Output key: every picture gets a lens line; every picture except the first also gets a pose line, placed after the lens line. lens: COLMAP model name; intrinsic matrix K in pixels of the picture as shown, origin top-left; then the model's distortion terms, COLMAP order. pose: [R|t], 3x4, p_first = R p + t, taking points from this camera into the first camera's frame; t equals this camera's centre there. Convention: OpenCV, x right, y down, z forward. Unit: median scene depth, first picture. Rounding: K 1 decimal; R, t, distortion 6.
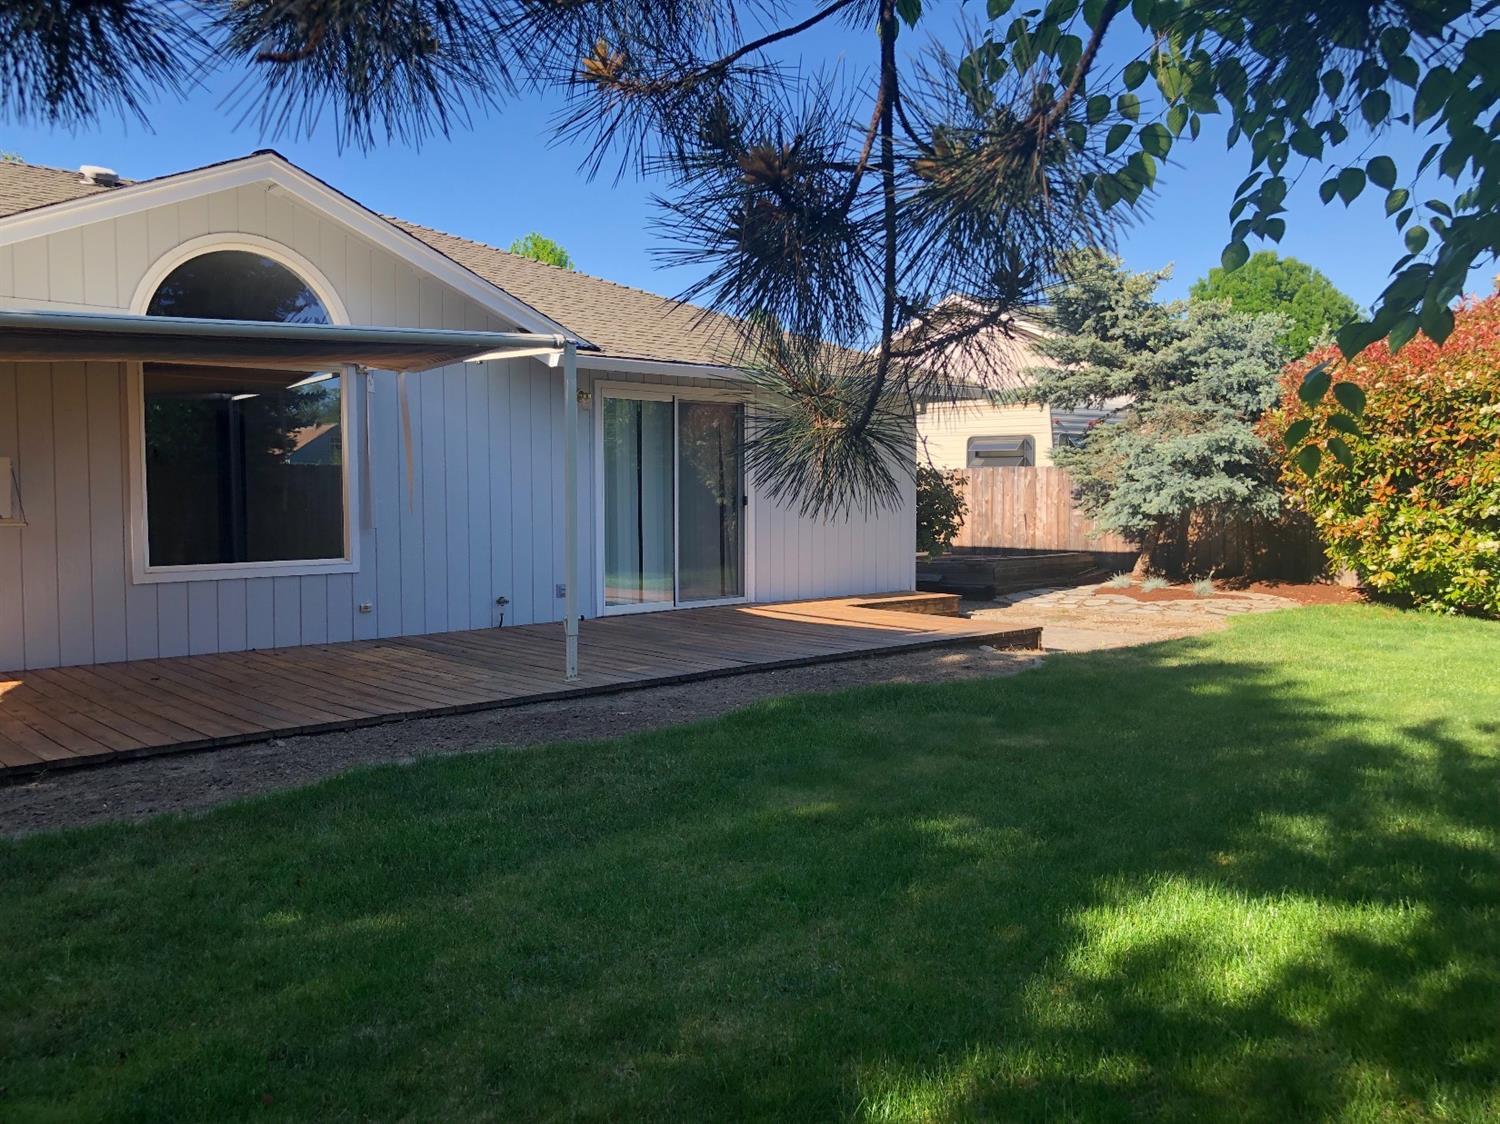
lens RADIAL K [[1224.1, 0, 750.0], [0, 1224.1, 562.0], [0, 0, 1]] dist [0.045556, 0.000523]
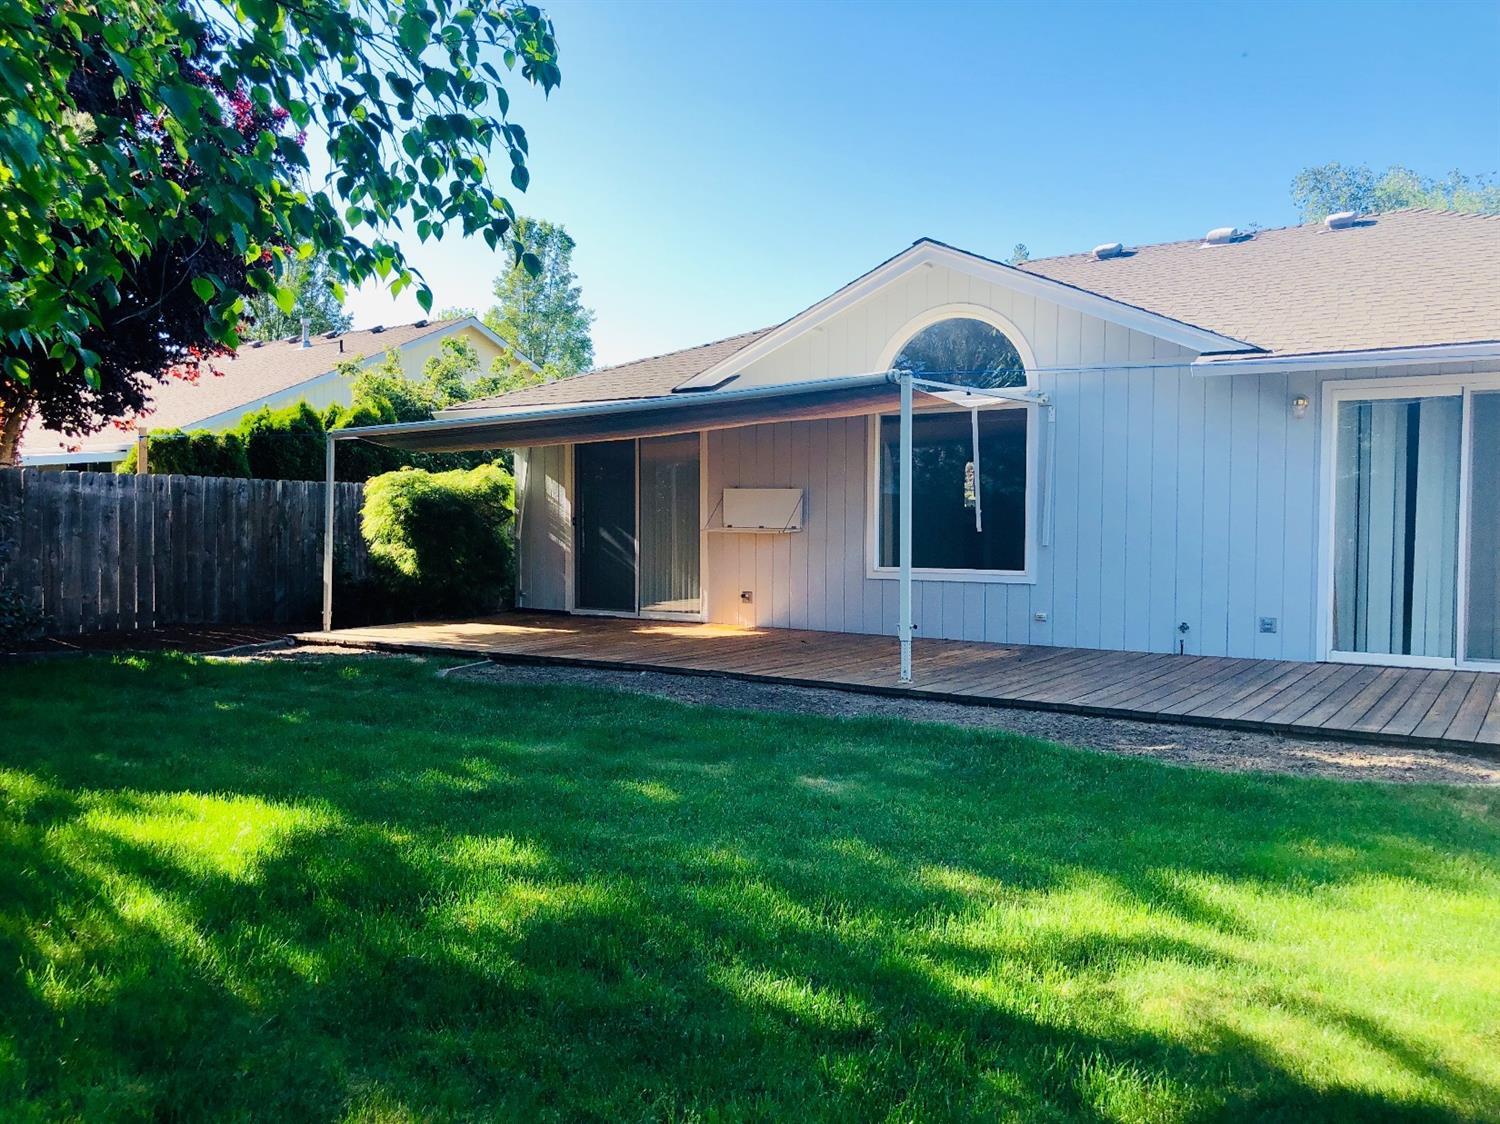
lens RADIAL K [[1224.1, 0, 750.0], [0, 1224.1, 562.0], [0, 0, 1]] dist [0.045556, 0.000523]
pose [[0.257082, 0.051556, -0.965013, 0.689270], [-0.053814, 0.997790, 0.038971, -0.041379], [0.964890, 0.041913, 0.259288, 0.463619]]
